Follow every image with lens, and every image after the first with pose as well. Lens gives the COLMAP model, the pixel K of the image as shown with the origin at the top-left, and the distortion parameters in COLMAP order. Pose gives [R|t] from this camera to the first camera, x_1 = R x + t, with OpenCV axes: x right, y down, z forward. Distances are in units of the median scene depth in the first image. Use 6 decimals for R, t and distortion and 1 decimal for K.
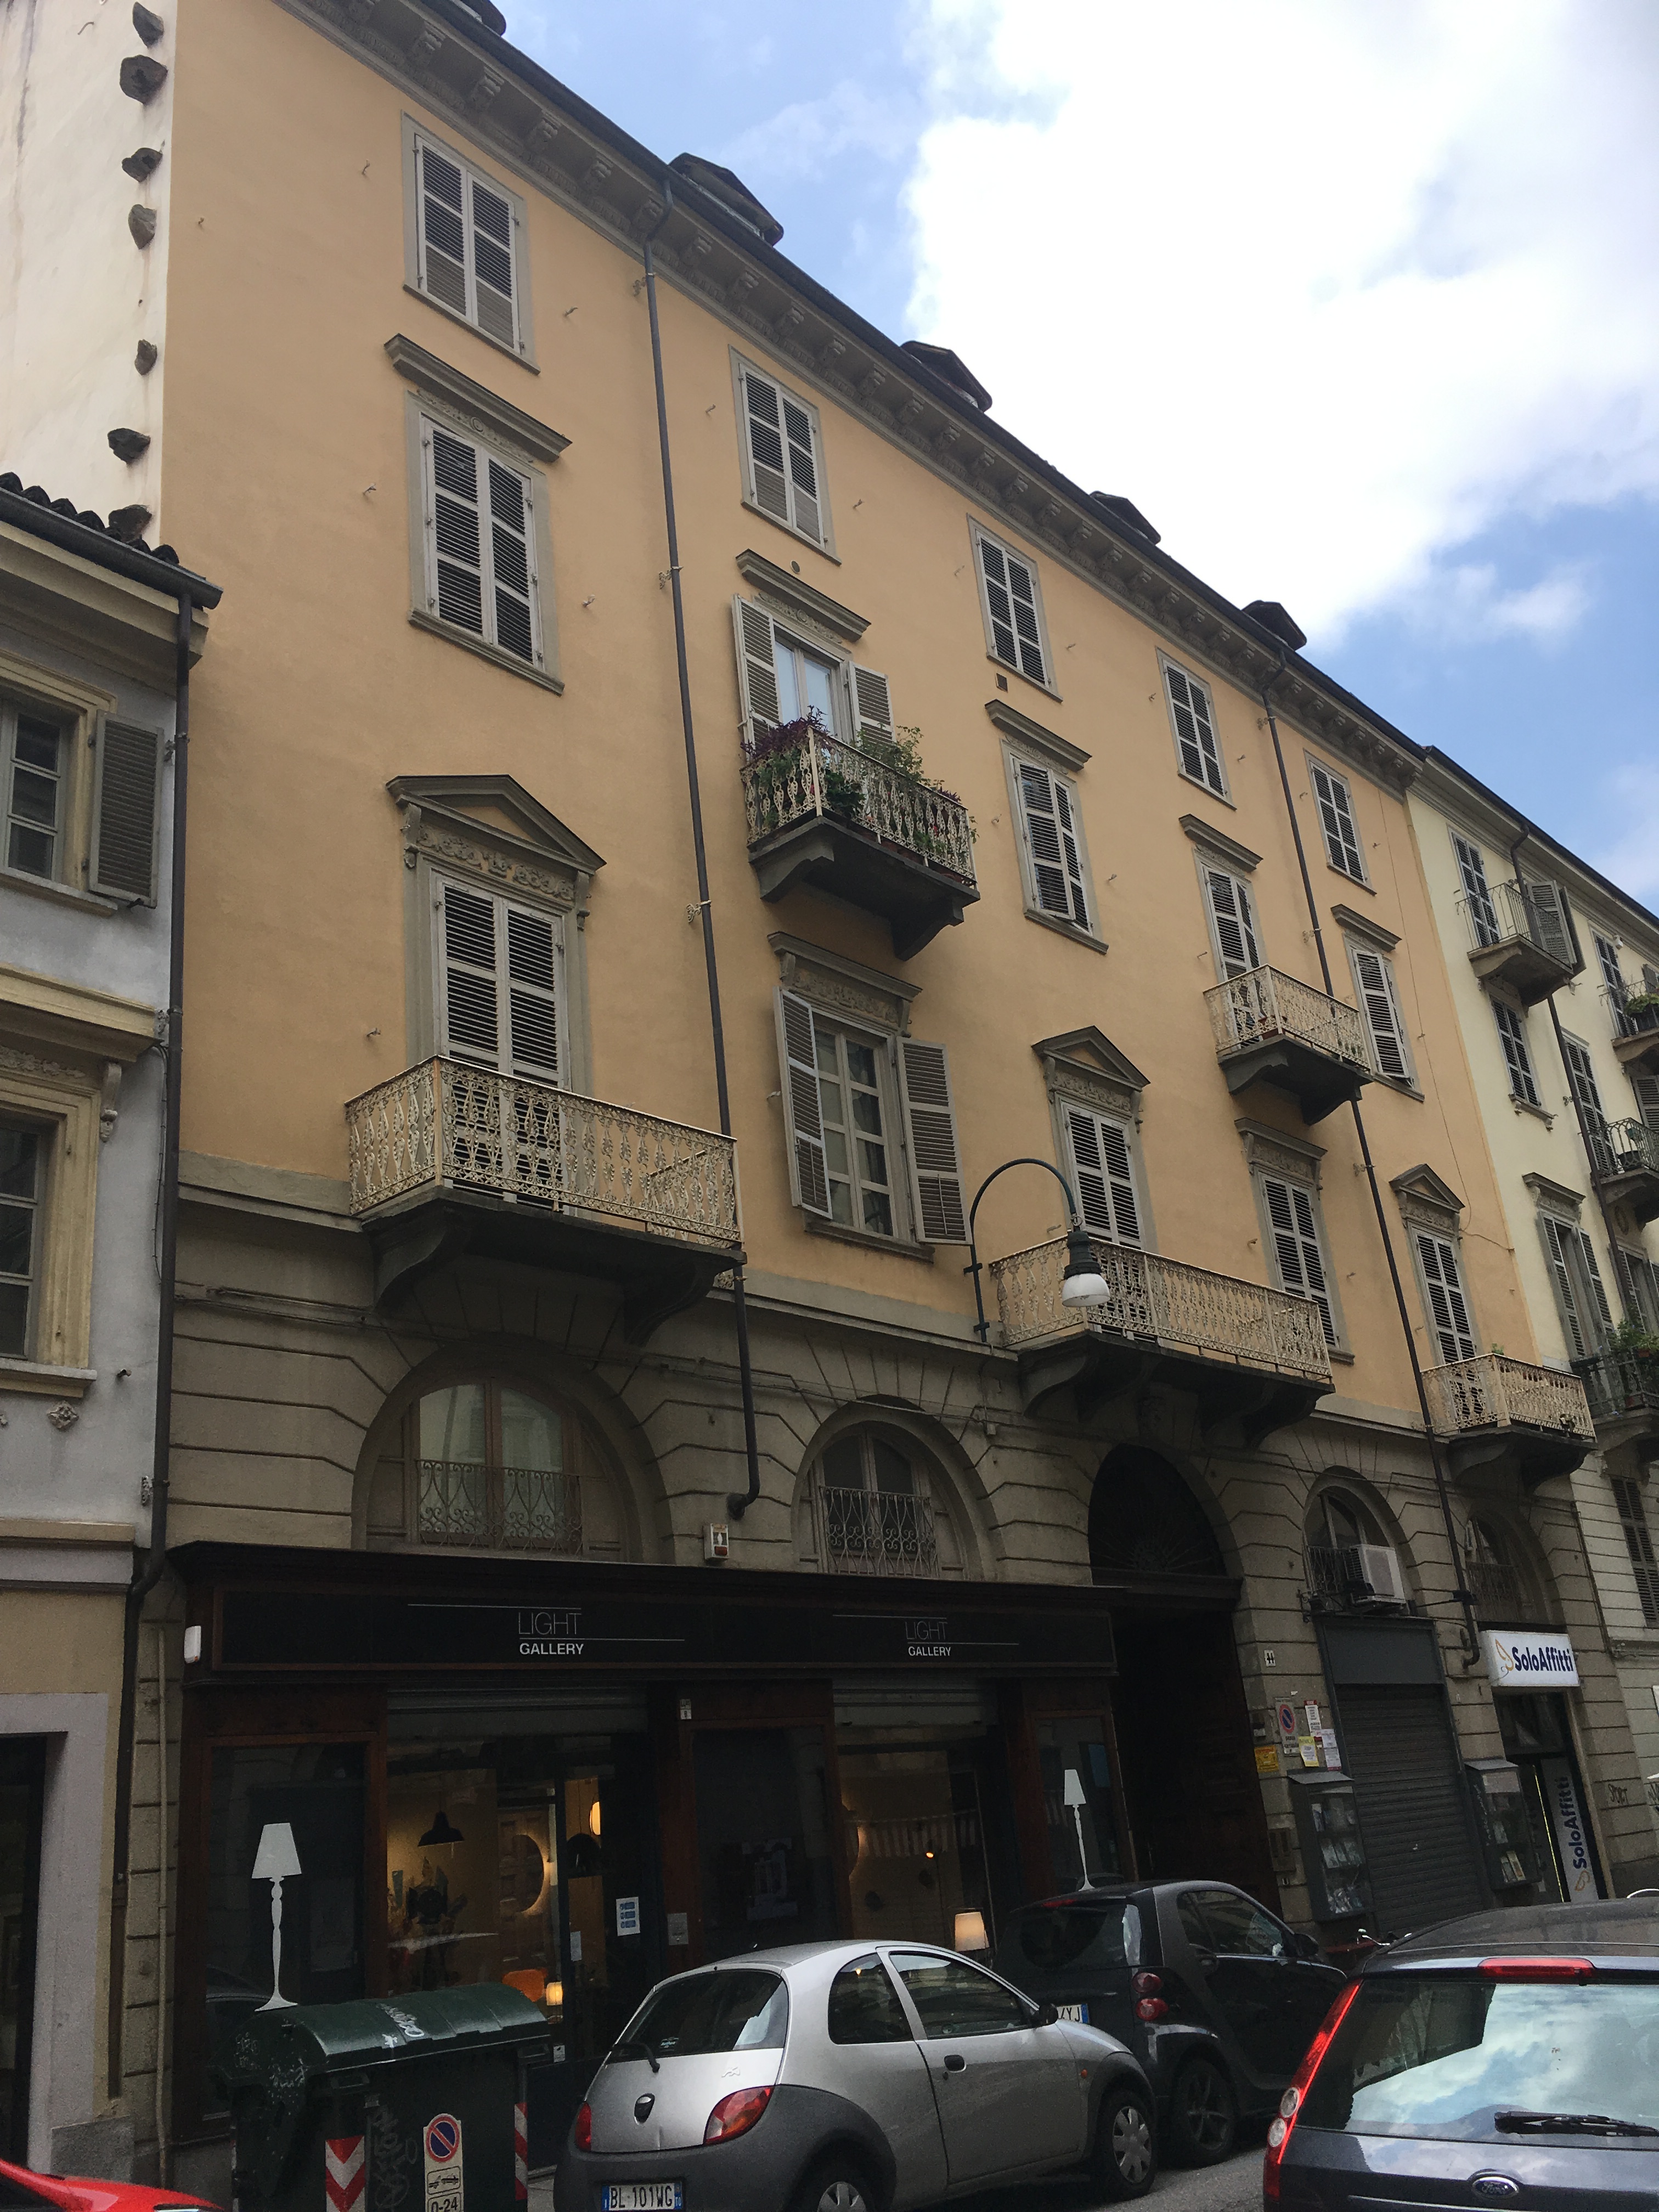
lens RADIAL K [[1911.7, 0, 829.5], [0, 1911.7, 1106.0], [0, 0, 1]] dist [0.003328, -0.001414]
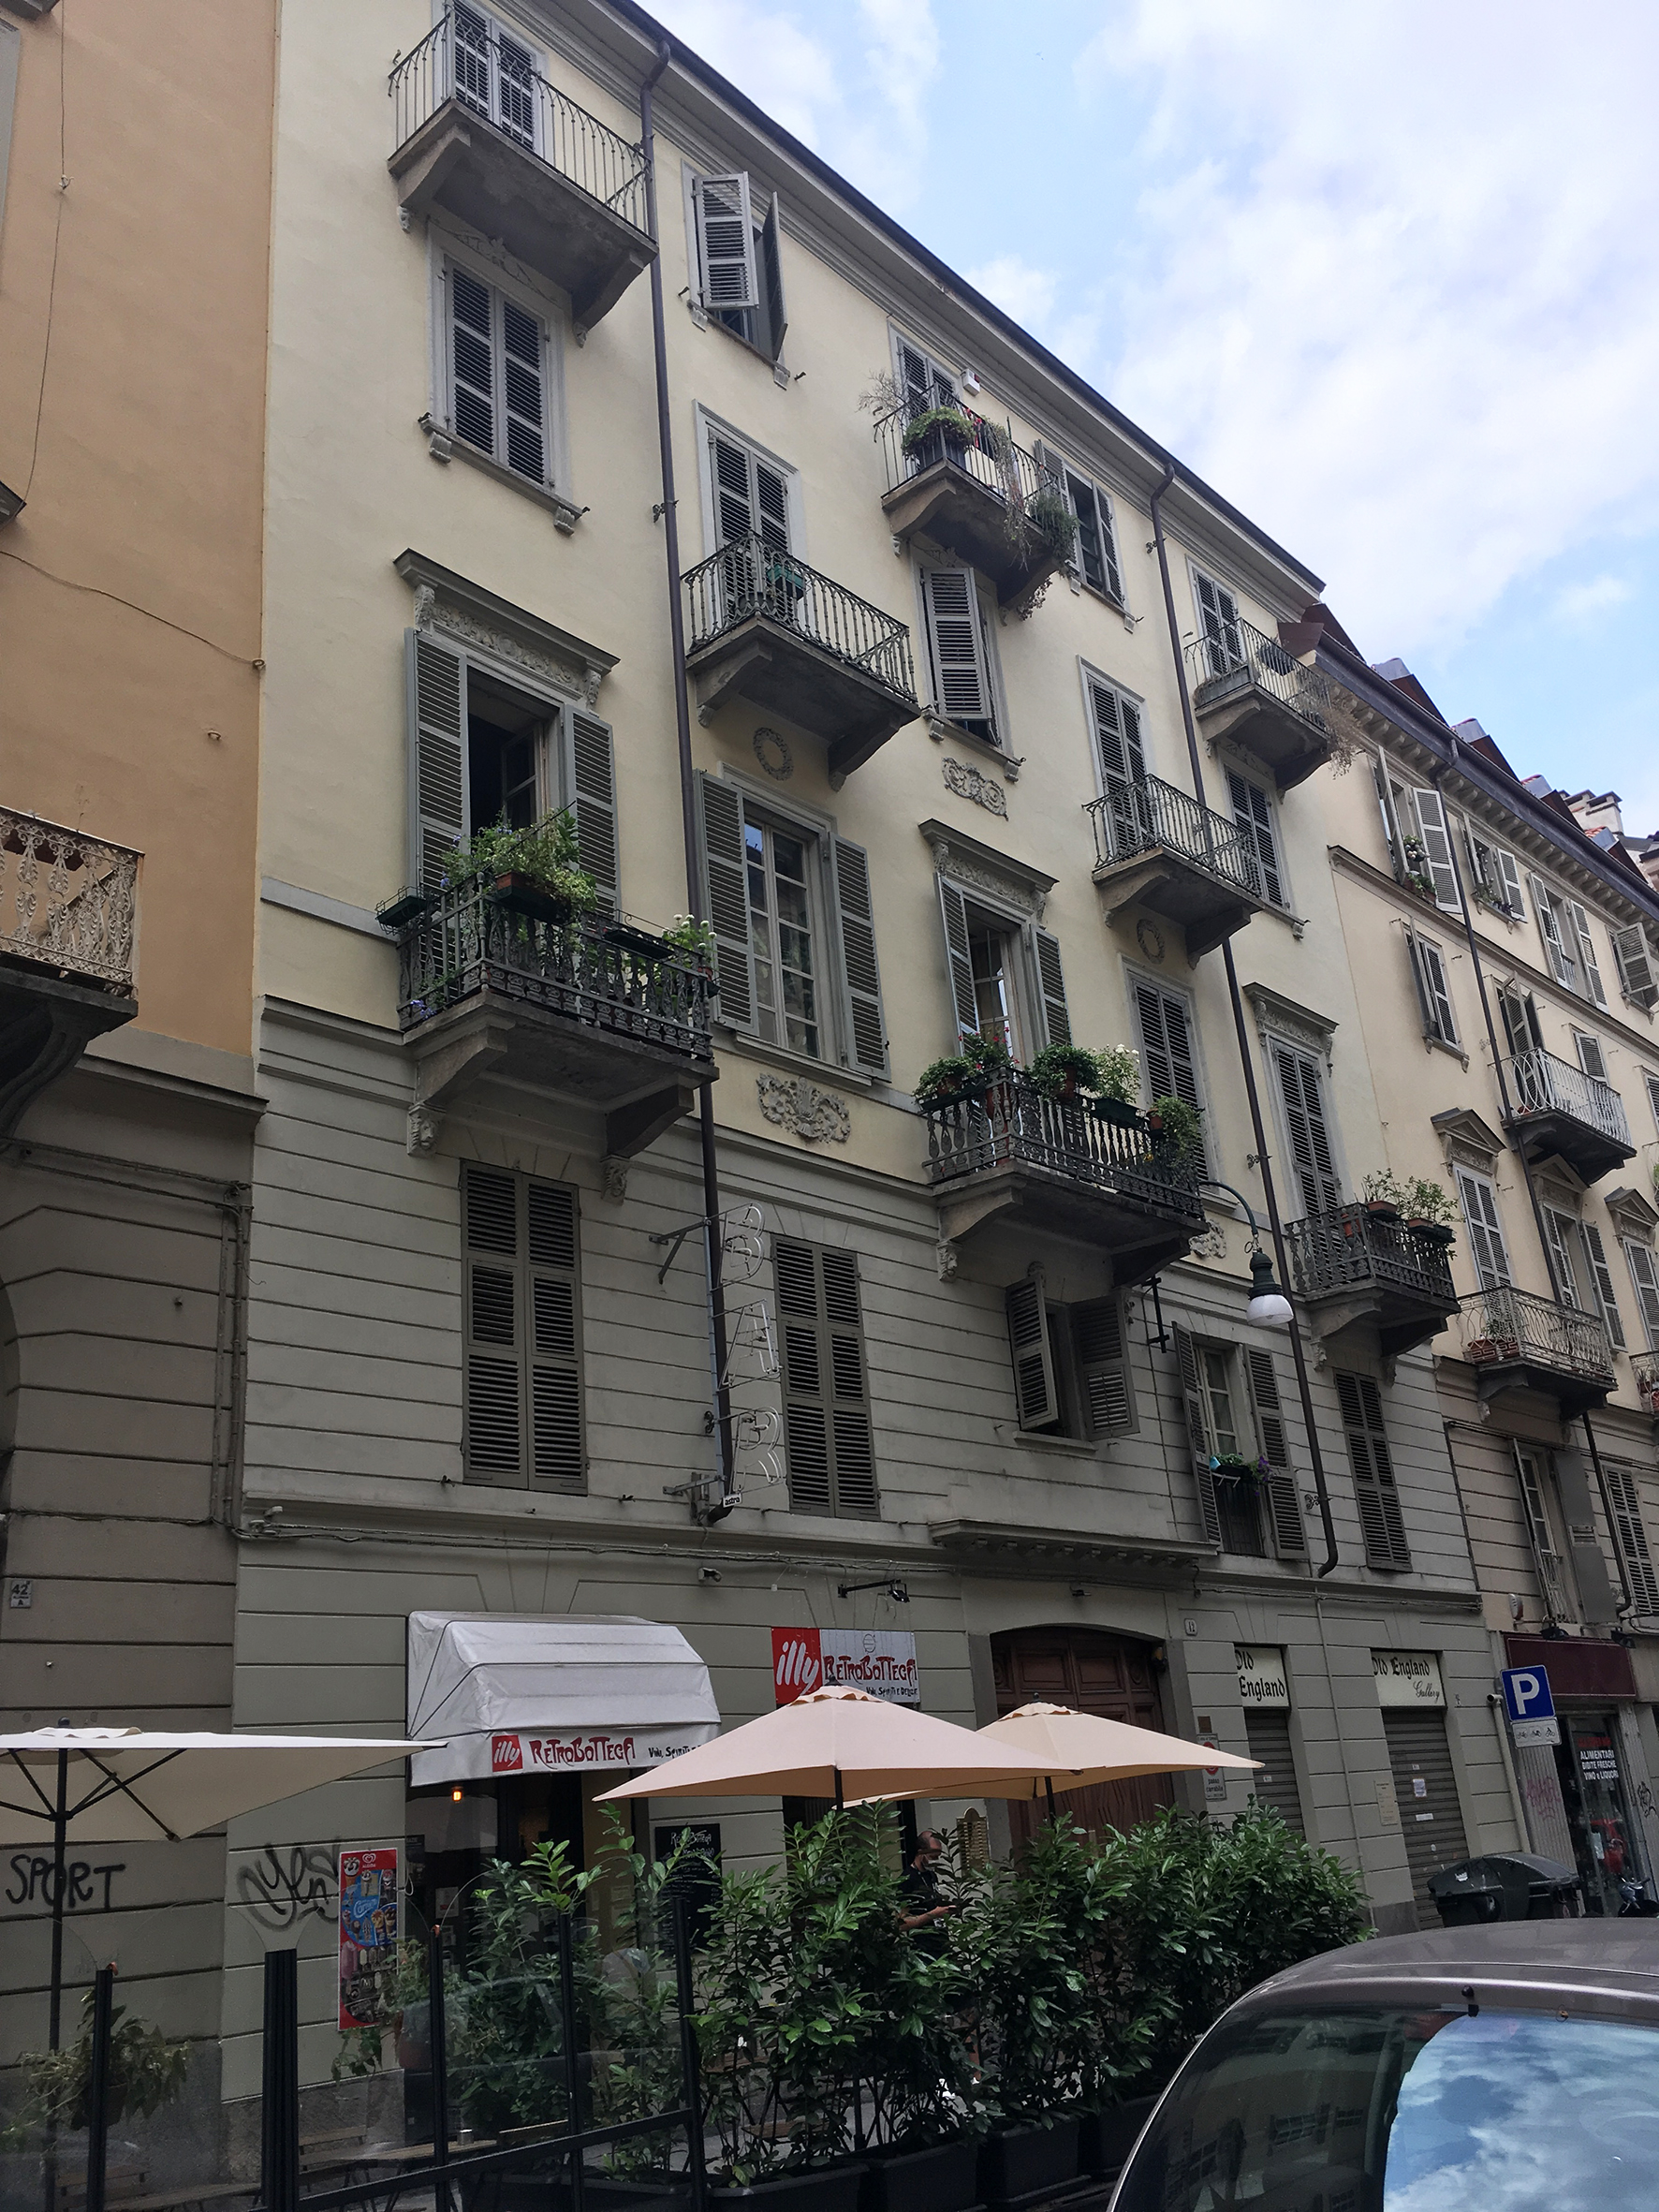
lens RADIAL K [[1911.5, 0, 829.5], [0, 1911.5, 1106.0], [0, 0, 1]] dist [0.003328, -0.001414]
pose [[0.999824, 0.002826, -0.018555, 0.224446], [-0.002517, 0.999858, 0.016666, 0.076708], [0.018599, -0.016617, 0.999689, 0.241387]]
